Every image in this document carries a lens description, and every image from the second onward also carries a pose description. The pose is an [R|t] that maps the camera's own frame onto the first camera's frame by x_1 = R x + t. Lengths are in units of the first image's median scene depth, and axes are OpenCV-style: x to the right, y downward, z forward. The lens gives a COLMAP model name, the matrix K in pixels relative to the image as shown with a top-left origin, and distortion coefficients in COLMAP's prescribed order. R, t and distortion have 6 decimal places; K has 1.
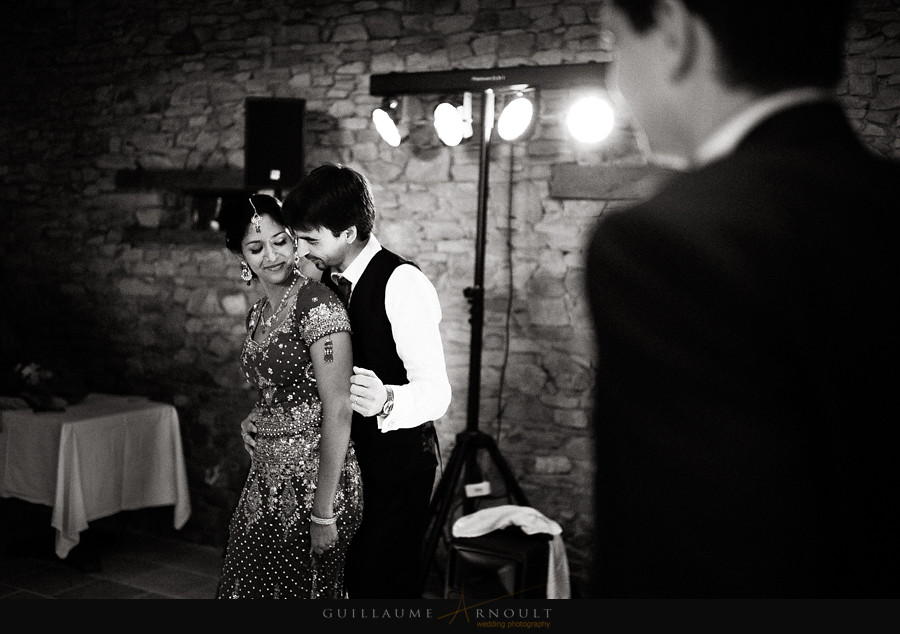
lens RADIAL K [[960.3, 0, 426.5], [0, 960.3, 315.6], [0, 0, 1]] dist [-0.083572, 0.034601]
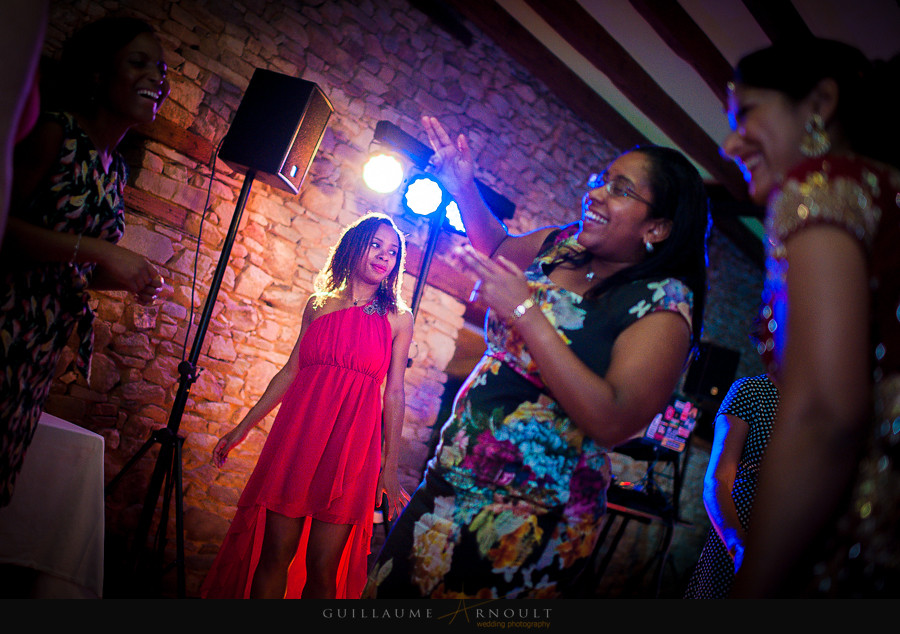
lens RADIAL K [[960.3, 0, 426.5], [0, 960.3, 315.6], [0, 0, 1]] dist [-0.083572, 0.034601]
pose [[0.232710, 0.156554, 0.959863, -0.906300], [-0.201747, 0.973261, -0.109828, 0.054201], [-0.951391, -0.168091, 0.258072, 0.583909]]
